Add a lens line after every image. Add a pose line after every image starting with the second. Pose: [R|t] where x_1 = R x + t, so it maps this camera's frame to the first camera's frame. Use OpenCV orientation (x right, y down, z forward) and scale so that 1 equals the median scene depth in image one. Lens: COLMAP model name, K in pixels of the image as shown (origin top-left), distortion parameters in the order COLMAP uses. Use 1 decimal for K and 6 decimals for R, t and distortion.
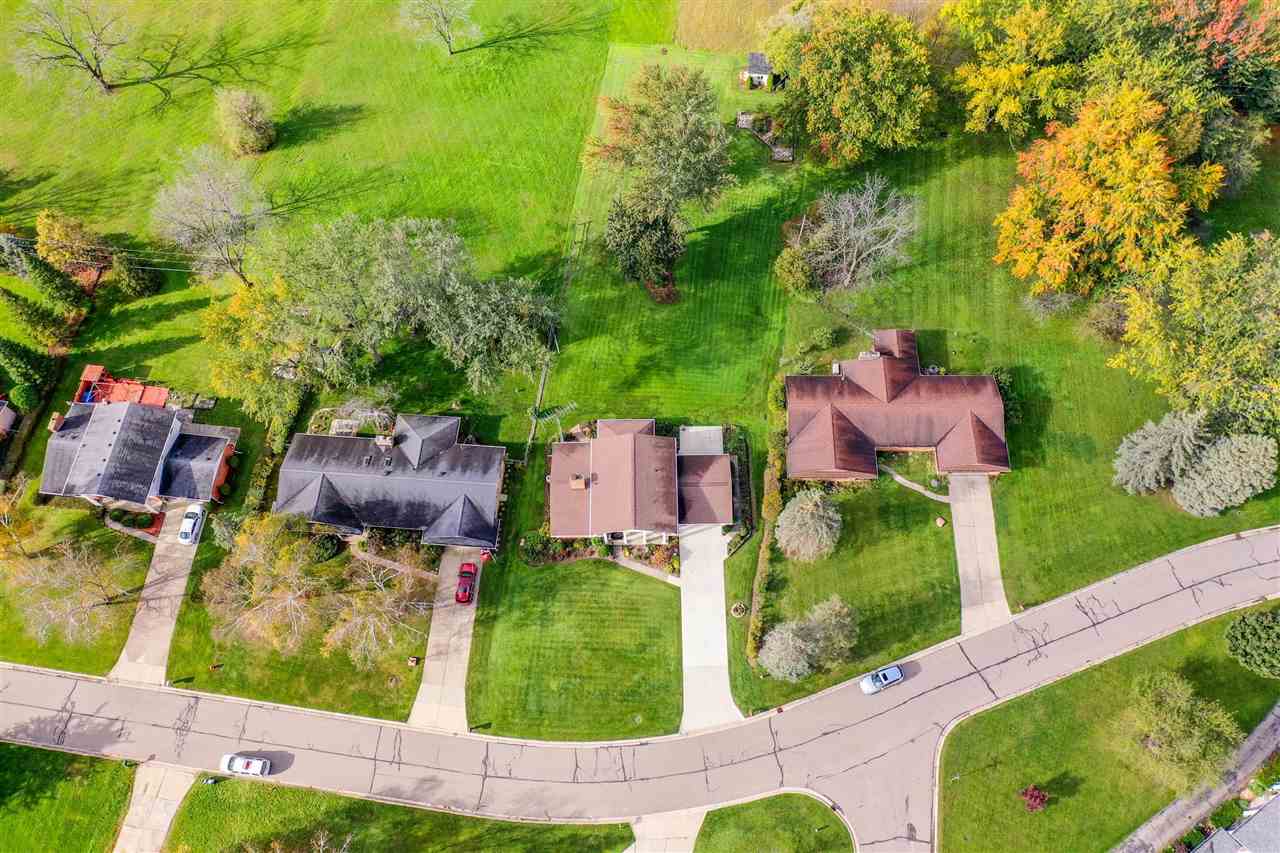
lens RADIAL K [[1022.5, 0, 634.7], [0, 1022.5, 424.4], [0, 0, 1]] dist [-0.004379, -0.022790]
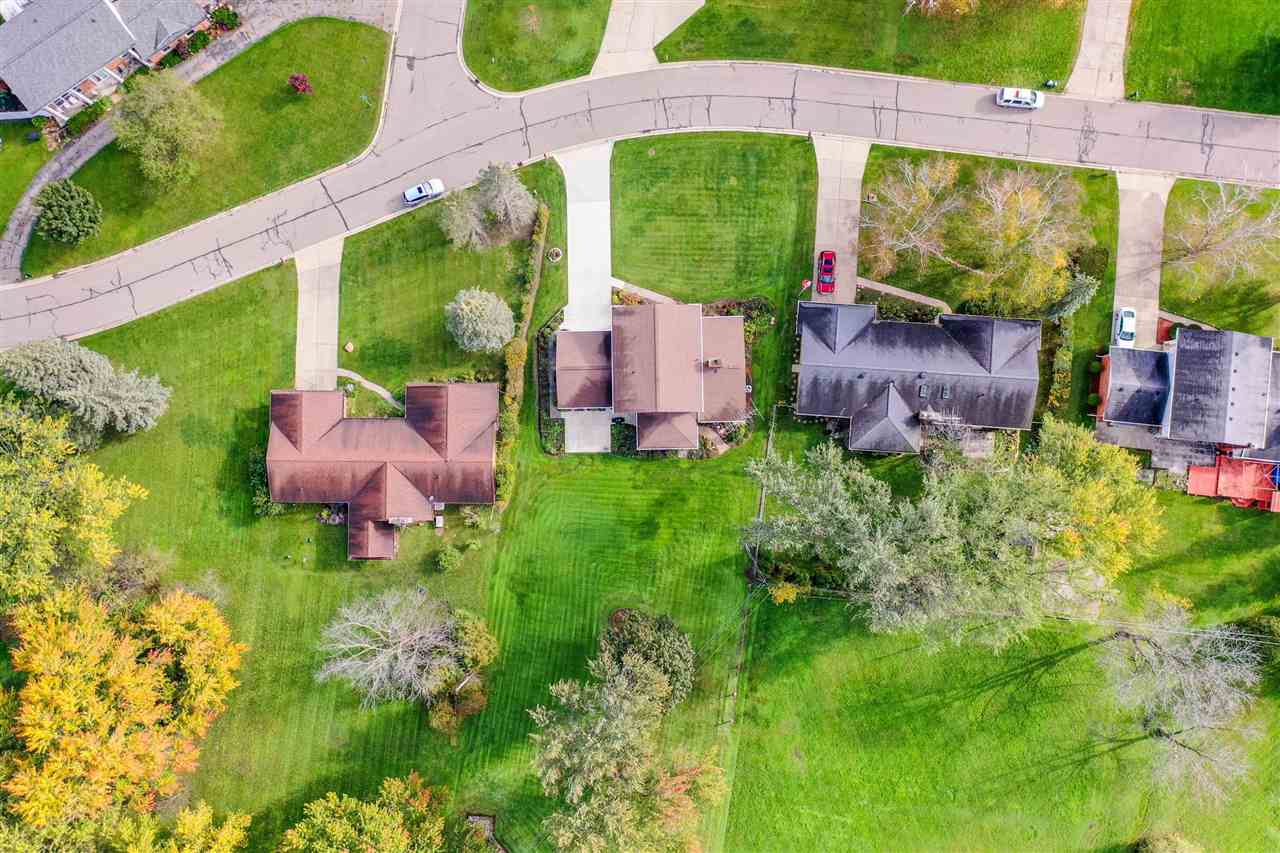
lens RADIAL K [[1022.5, 0, 635.8], [0, 1022.5, 427.5], [0, 0, 1]] dist [-0.004379, -0.022790]
pose [[-0.997911, 0.014945, 0.062857, -0.040065], [0.016277, -0.883349, 0.468432, -0.439792], [0.062525, 0.468477, 0.881261, 0.182938]]
